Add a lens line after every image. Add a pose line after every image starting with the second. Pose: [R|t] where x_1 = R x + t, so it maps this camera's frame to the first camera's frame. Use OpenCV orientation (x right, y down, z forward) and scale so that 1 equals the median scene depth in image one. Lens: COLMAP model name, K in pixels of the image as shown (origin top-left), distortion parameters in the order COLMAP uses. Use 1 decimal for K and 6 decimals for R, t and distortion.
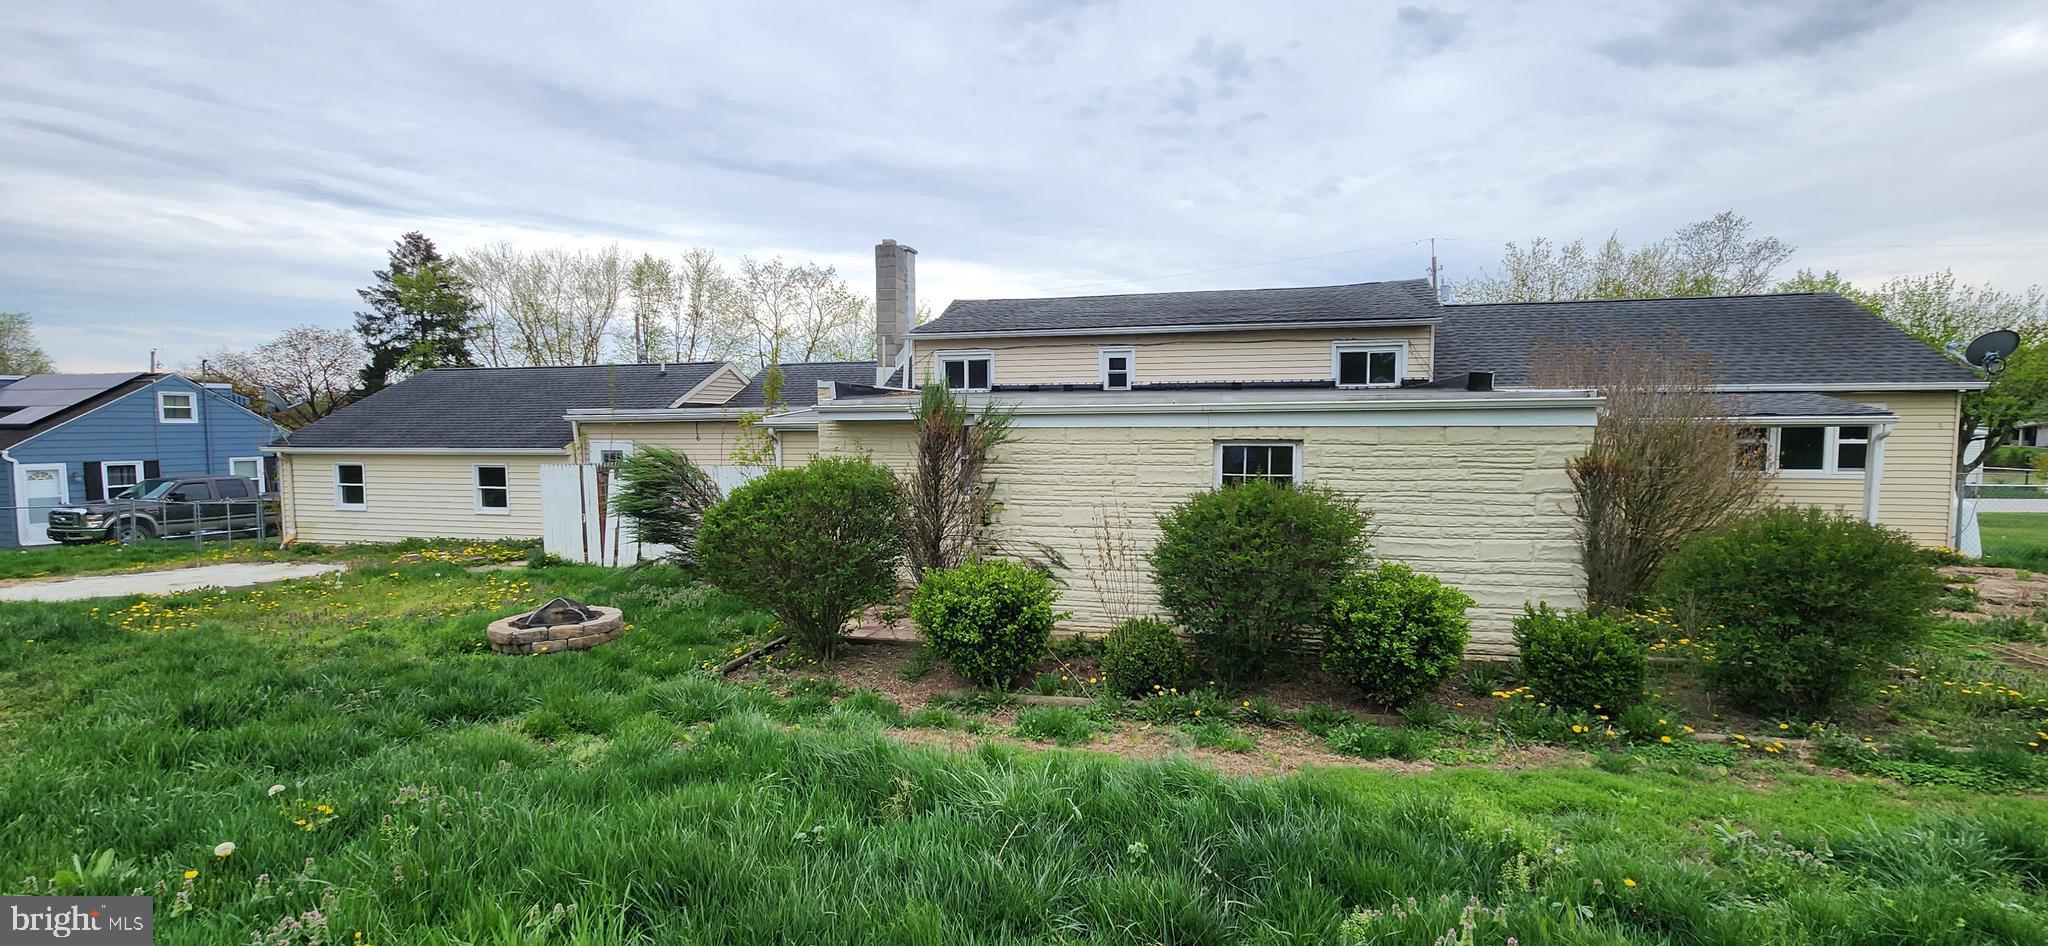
lens RADIAL K [[830.8, 0, 929.5], [0, 830.8, 472.4], [0, 0, 1]] dist [0.000265, -0.002438]
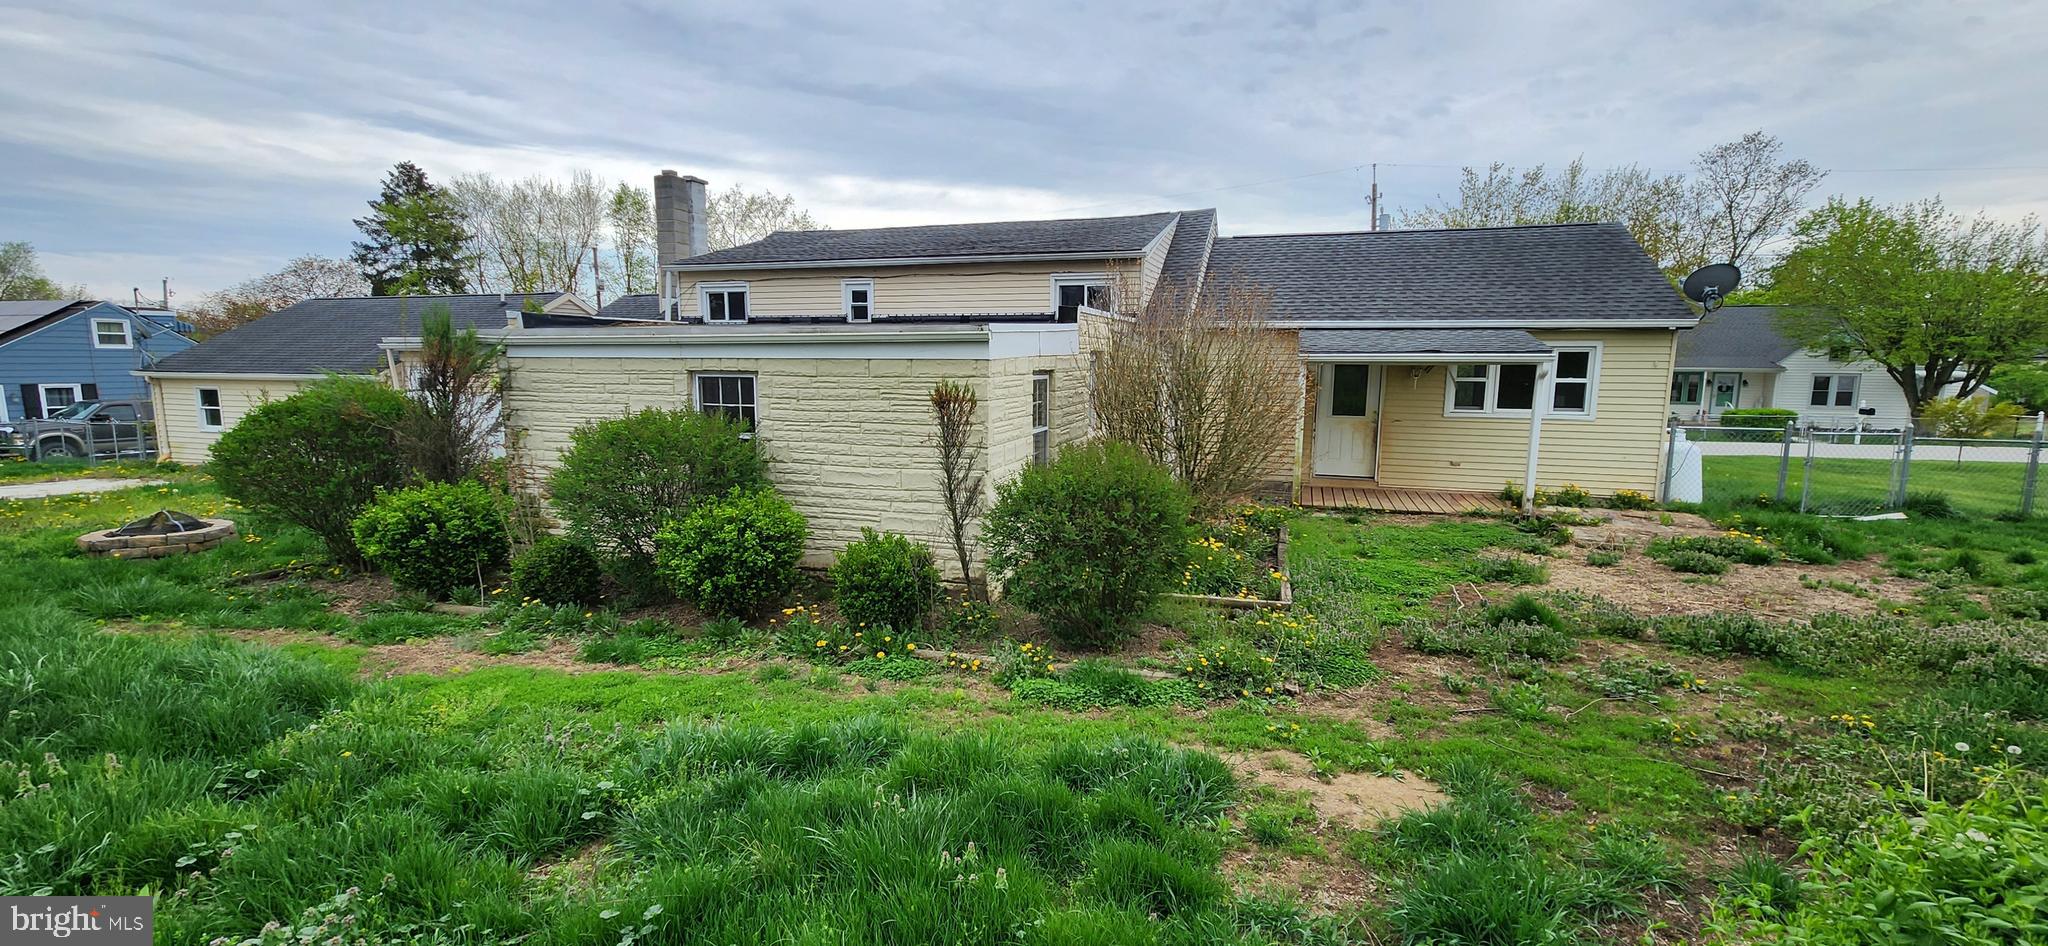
lens RADIAL K [[830.8, 0, 1017.2], [0, 830.8, 475.3], [0, 0, 1]] dist [0.000265, -0.002438]
pose [[0.998403, 0.016448, -0.054038, 0.301024], [-0.011873, 0.996403, 0.083909, -0.000159], [0.055223, -0.083133, 0.995007, -0.009515]]
